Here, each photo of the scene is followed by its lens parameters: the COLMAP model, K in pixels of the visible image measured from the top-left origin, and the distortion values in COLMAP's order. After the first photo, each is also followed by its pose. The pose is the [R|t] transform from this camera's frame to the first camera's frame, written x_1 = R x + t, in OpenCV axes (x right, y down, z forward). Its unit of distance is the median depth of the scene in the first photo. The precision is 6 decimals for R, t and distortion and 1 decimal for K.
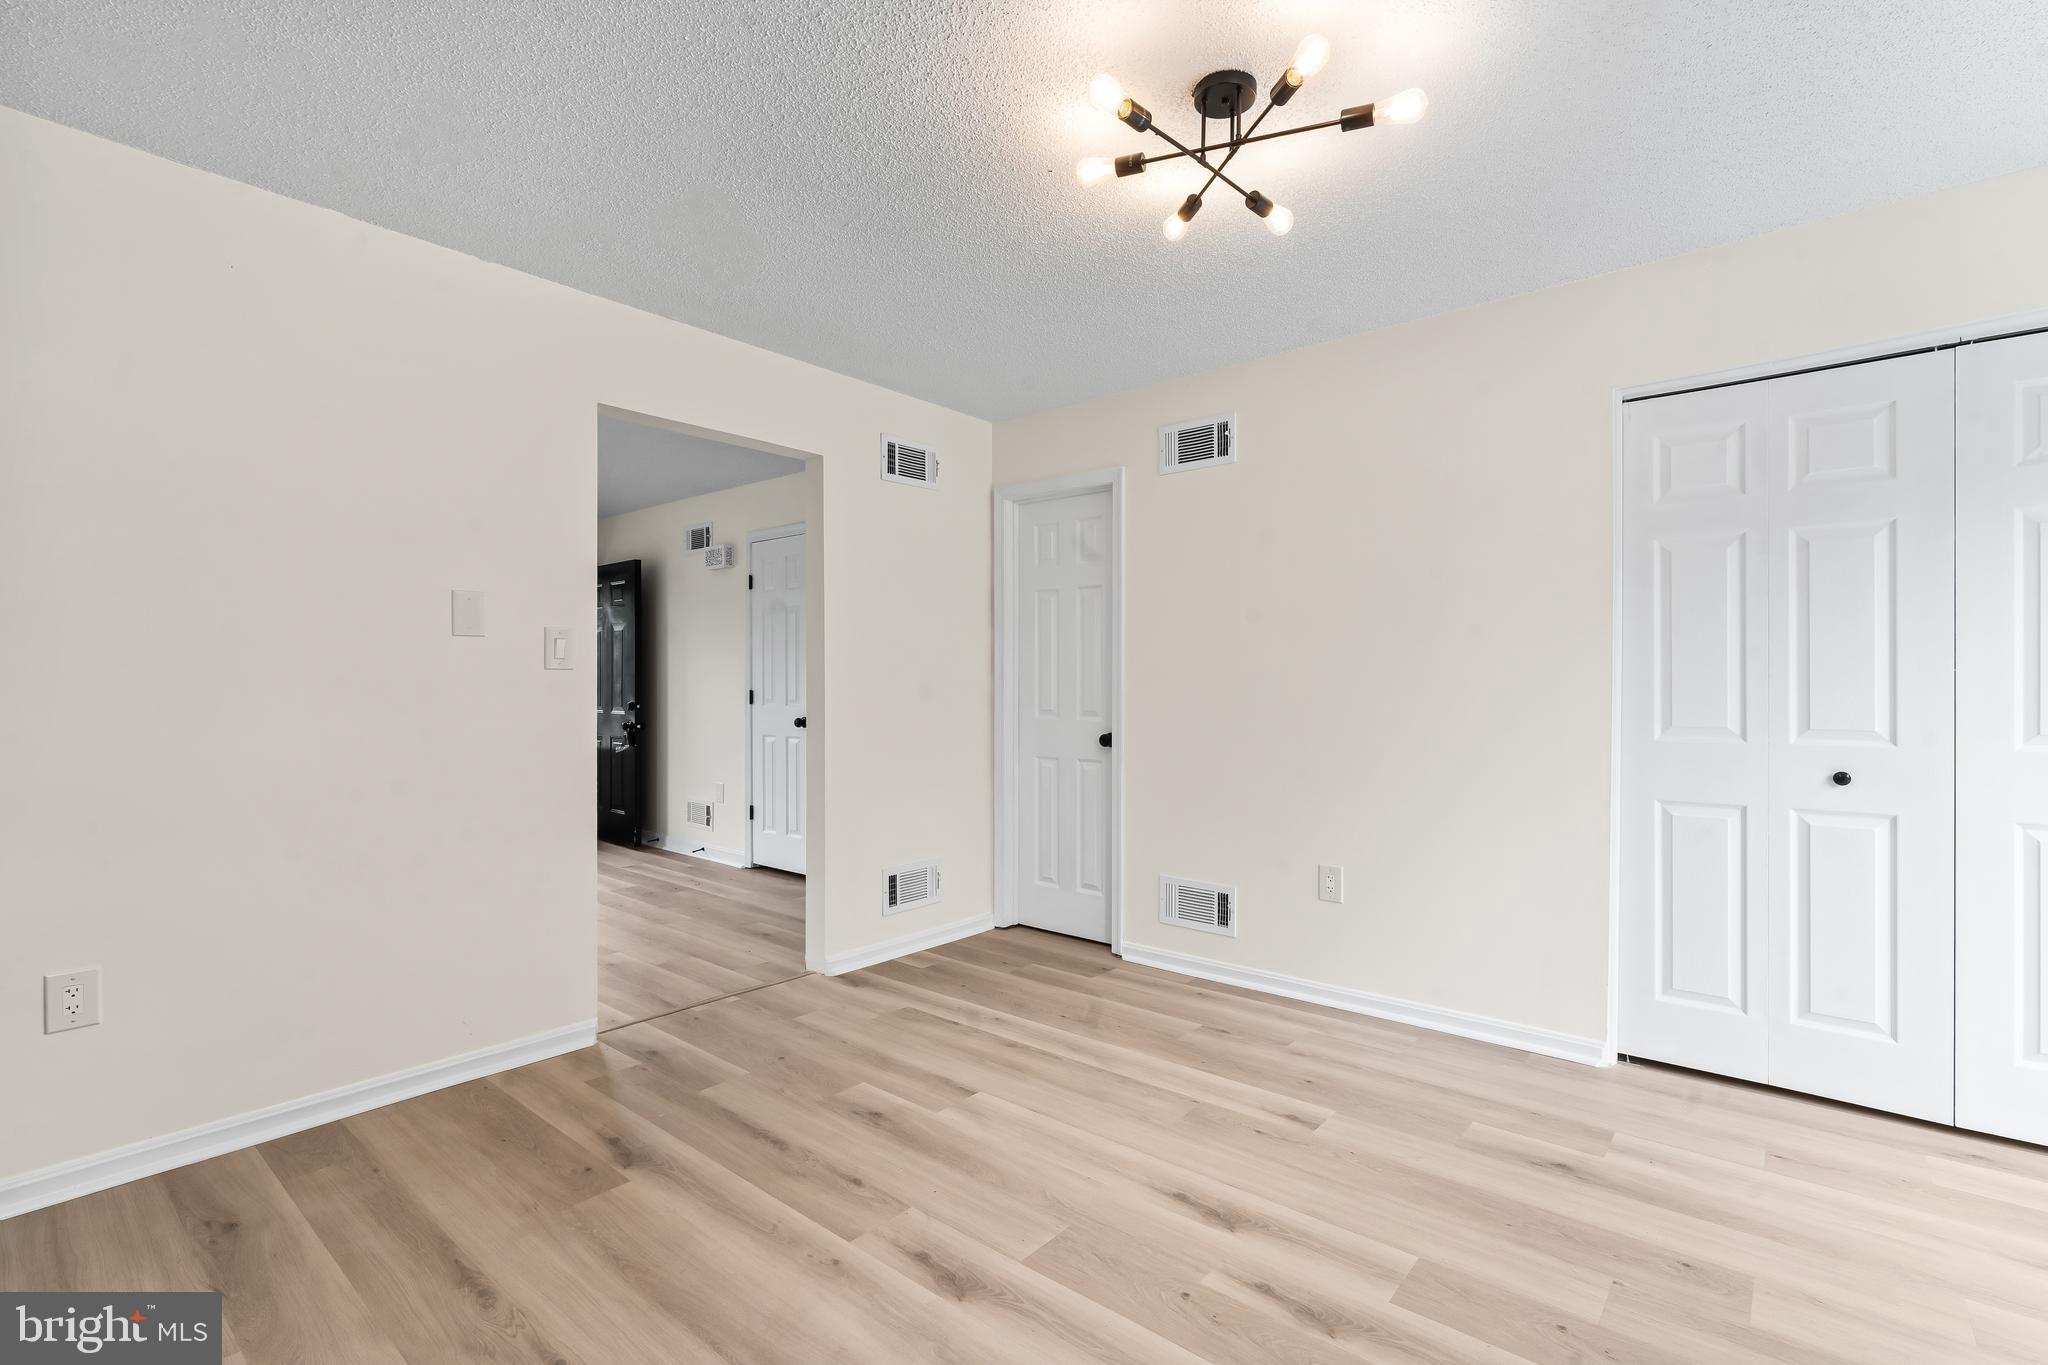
lens RADIAL K [[933.8, 0, 1012.9], [0, 933.8, 685.5], [0, 0, 1]] dist [-0.007742, 0.002469]
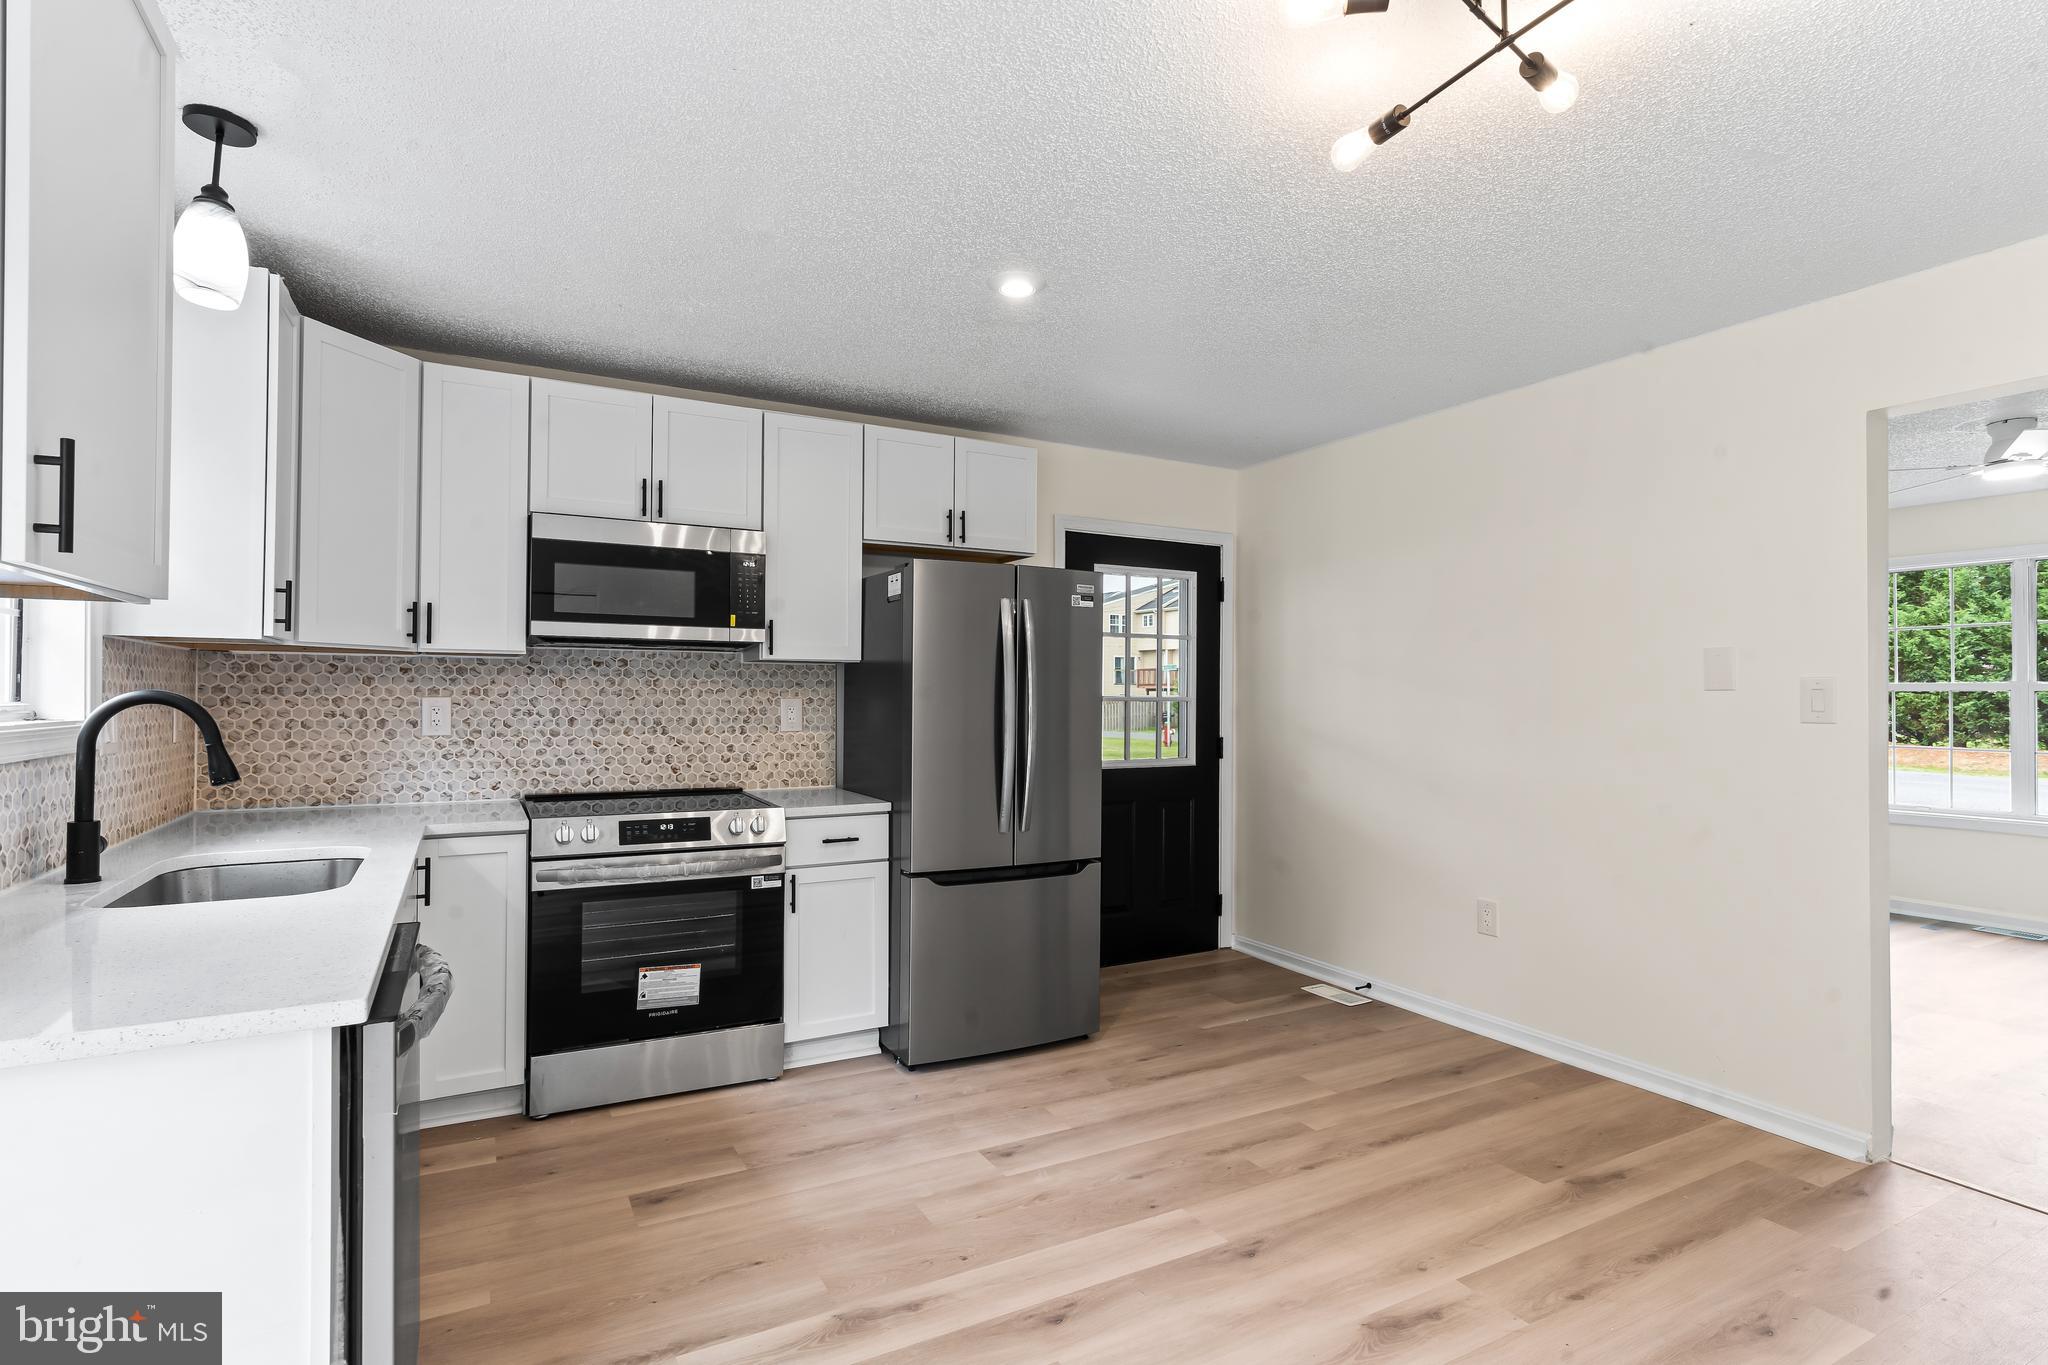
lens RADIAL K [[1013.6, 0, 1022.2], [0, 1013.6, 687.1], [0, 0, 1]] dist [-0.006432, 0.003295]
pose [[-0.353096, -0.009142, -0.935542, 0.780438], [-0.006338, 0.999953, -0.007379, -0.043329], [0.935565, 0.003324, -0.353138, 0.686606]]
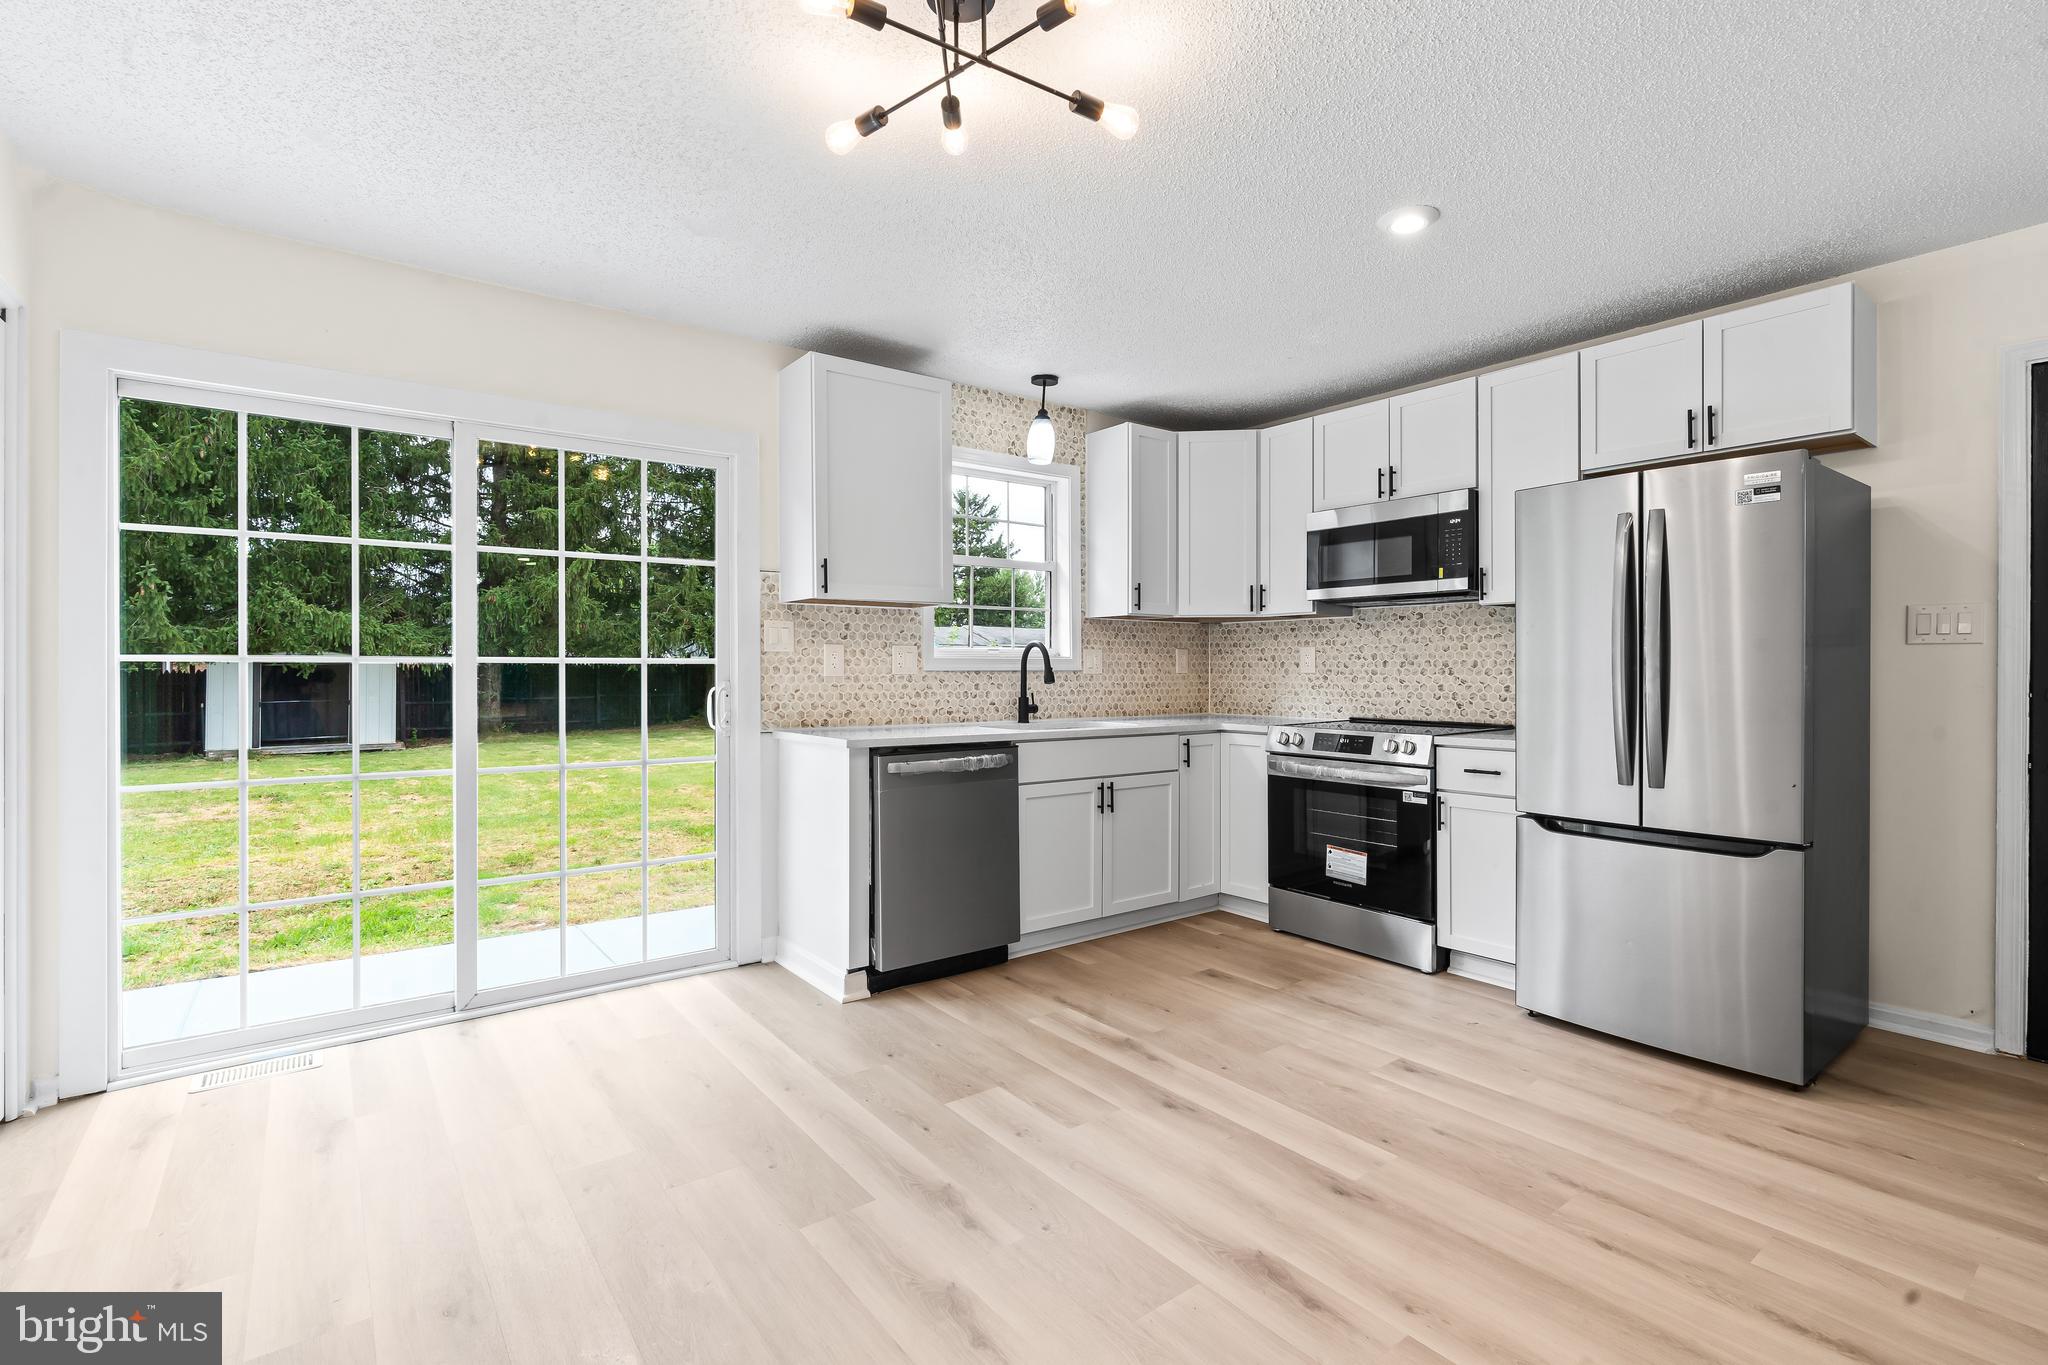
lens RADIAL K [[933.8, 0, 1025.9], [0, 933.8, 679.6], [0, 0, 1]] dist [-0.007742, 0.002469]
pose [[-0.978214, -0.000487, 0.207599, -0.010837], [0.002220, 0.999915, 0.012810, 0.002696], [-0.207588, 0.012991, -0.978130, 1.363515]]
